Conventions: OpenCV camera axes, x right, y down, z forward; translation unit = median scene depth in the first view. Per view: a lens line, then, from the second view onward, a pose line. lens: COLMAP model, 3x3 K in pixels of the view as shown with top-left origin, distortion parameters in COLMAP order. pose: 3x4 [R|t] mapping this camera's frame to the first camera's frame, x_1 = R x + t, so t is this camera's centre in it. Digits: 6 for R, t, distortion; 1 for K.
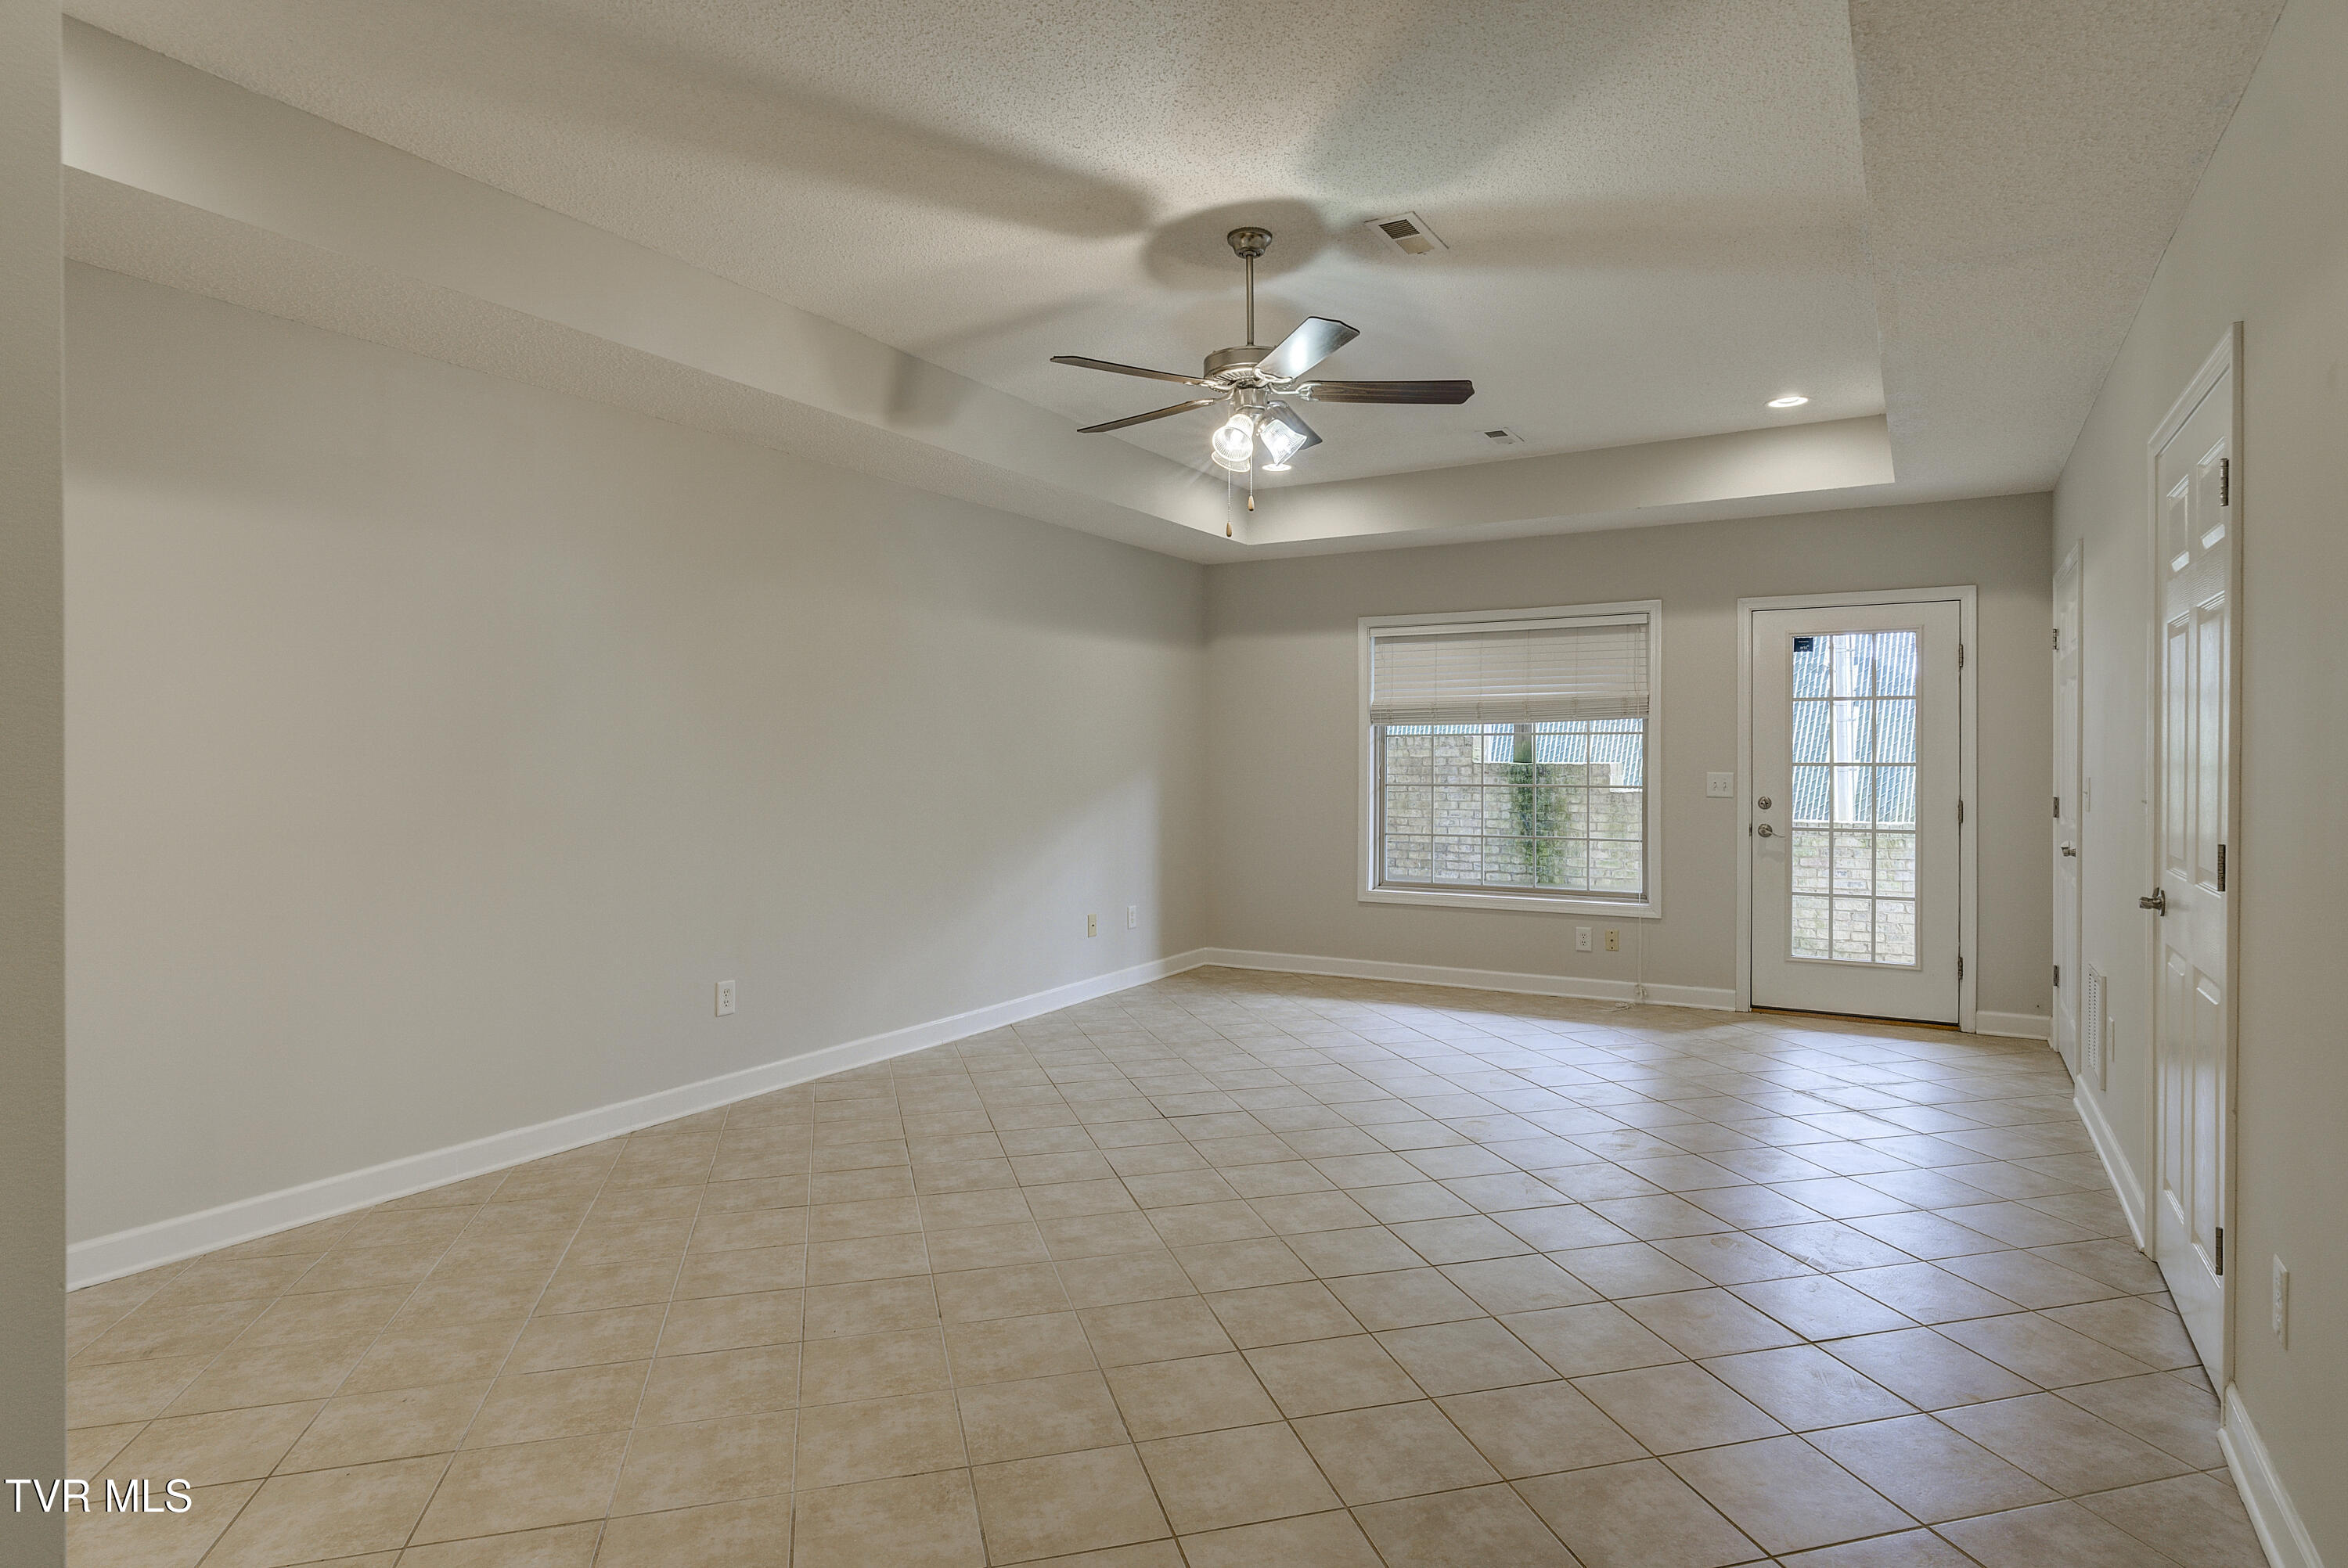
lens RADIAL K [[1330.9, 0, 1176.6], [0, 1330.9, 714.8], [0, 0, 1]] dist [0.007631, -0.000825]
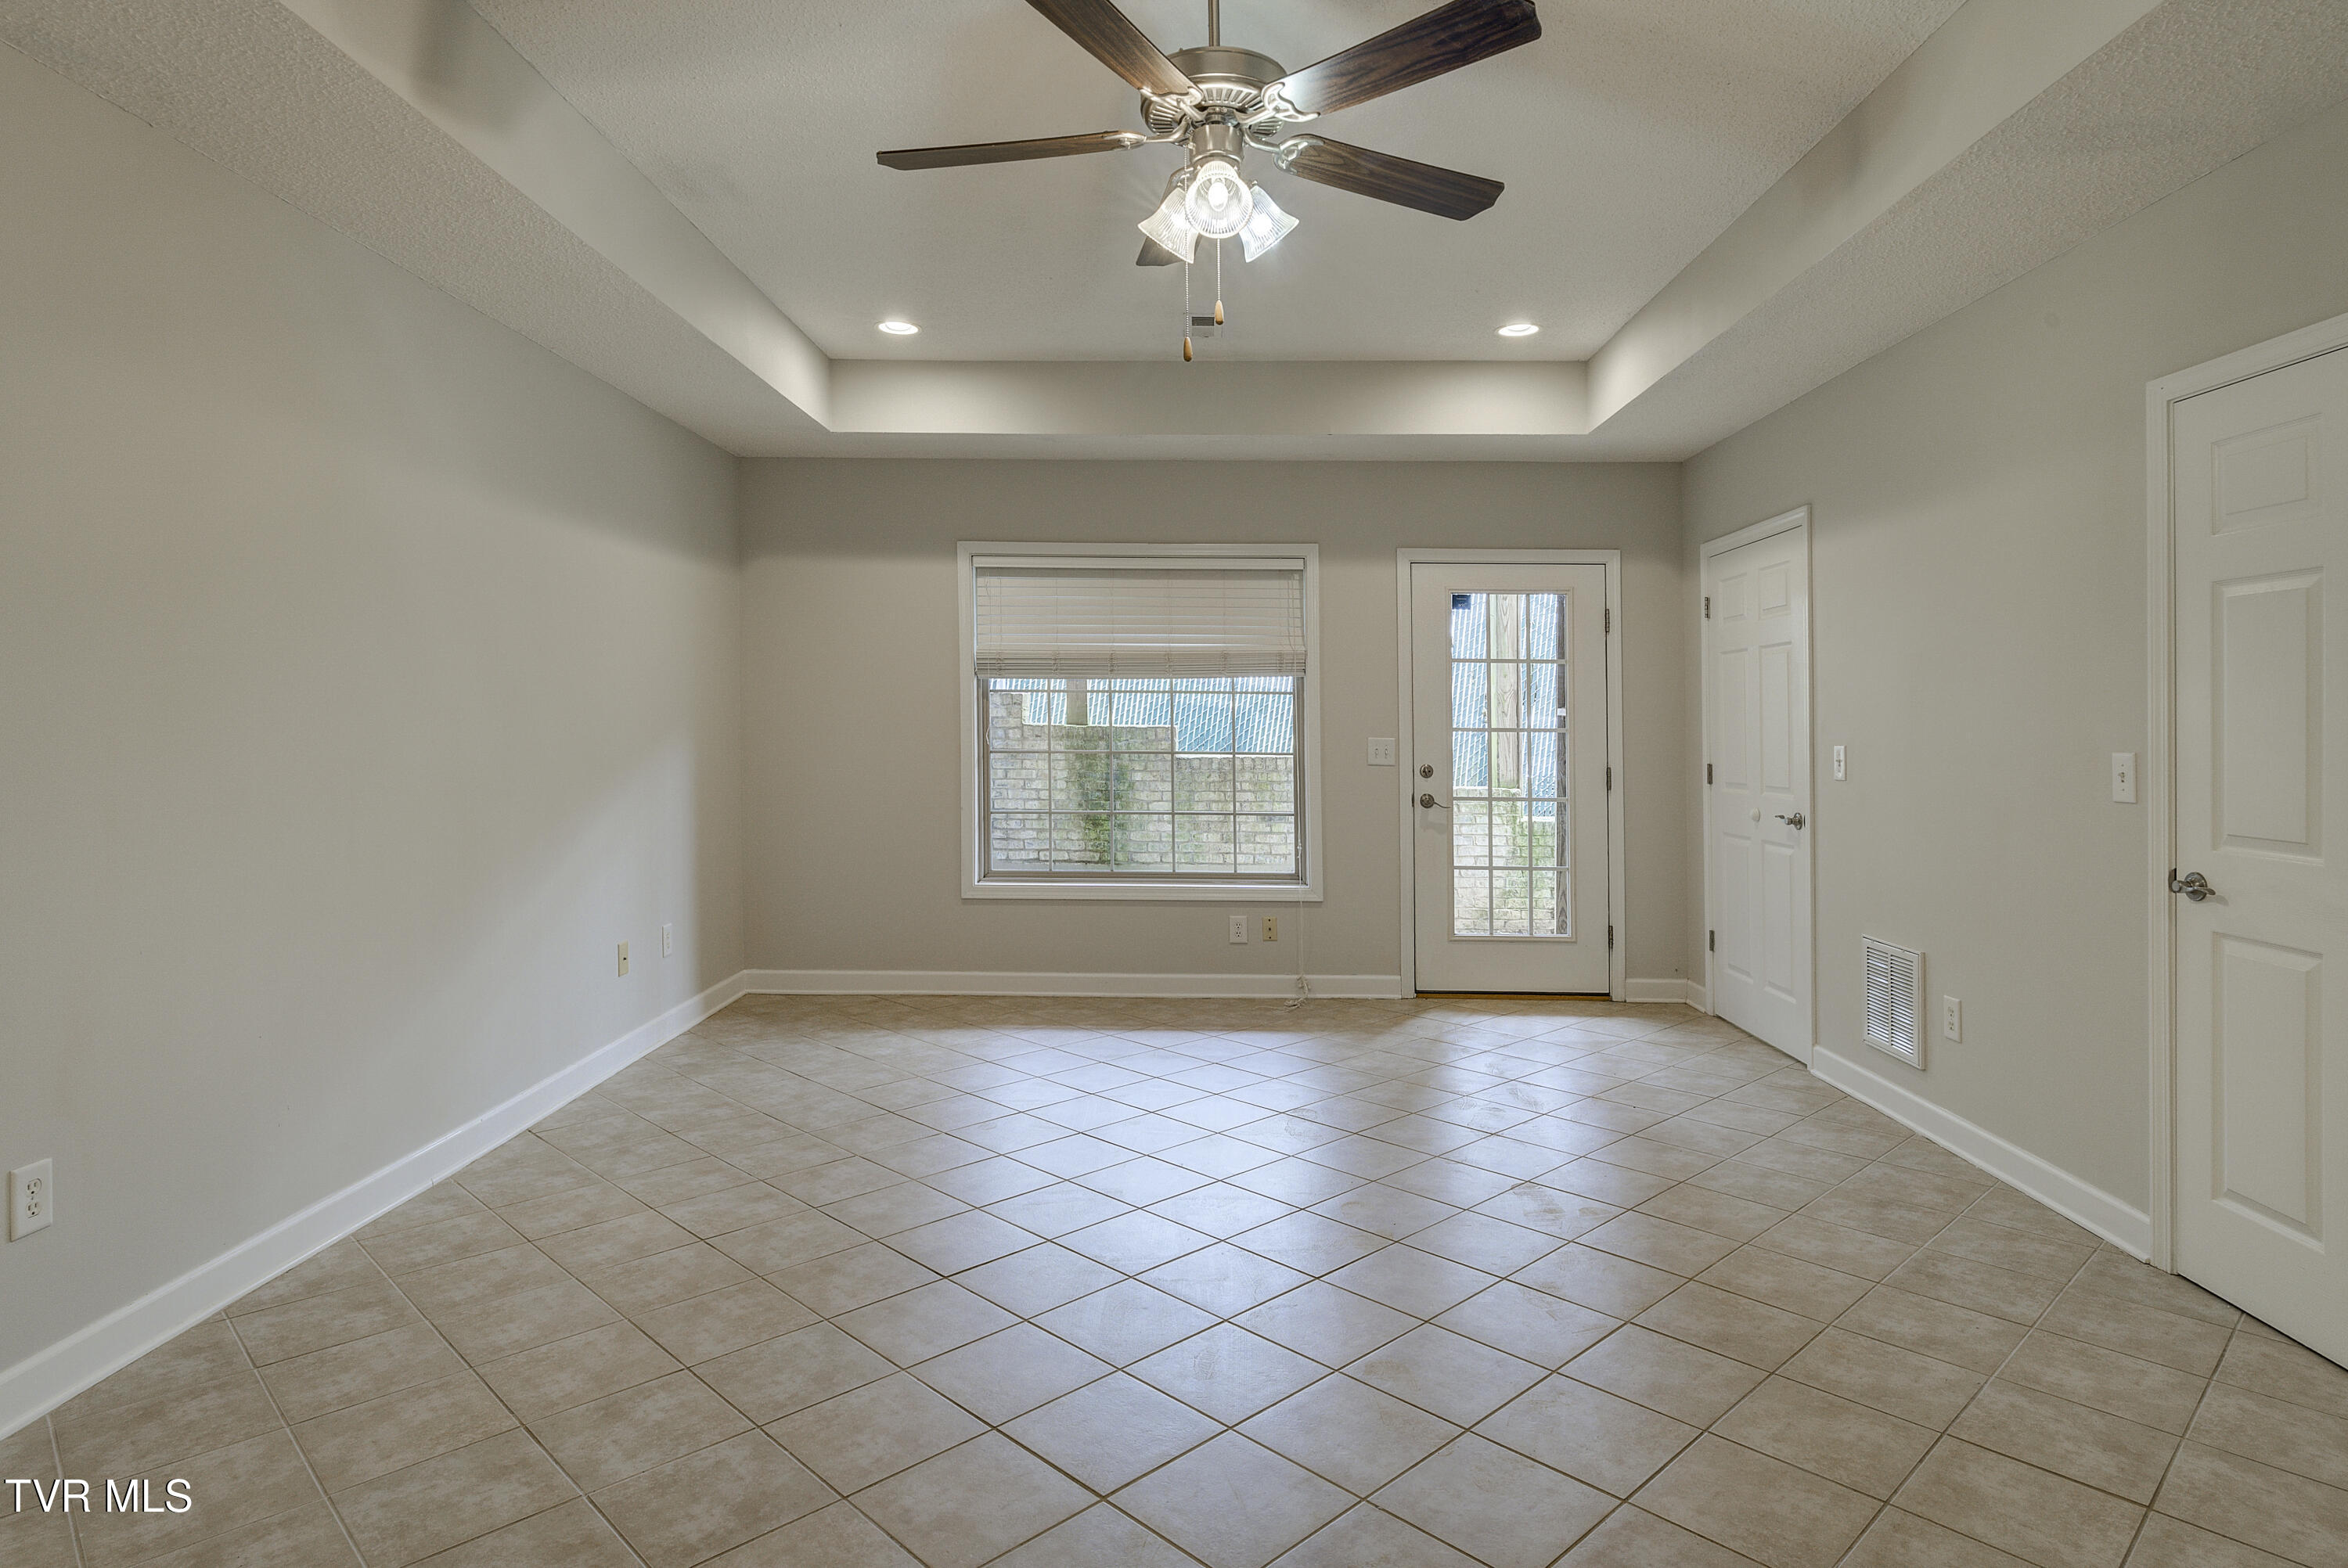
lens RADIAL K [[1330.9, 0, 1176.6], [0, 1330.9, 714.8], [0, 0, 1]] dist [0.007631, -0.000825]
pose [[0.869383, 0.010865, 0.494020, -0.157084], [-0.025680, 0.999401, 0.023213, 0.009558], [-0.493472, -0.032868, 0.869141, 0.268130]]
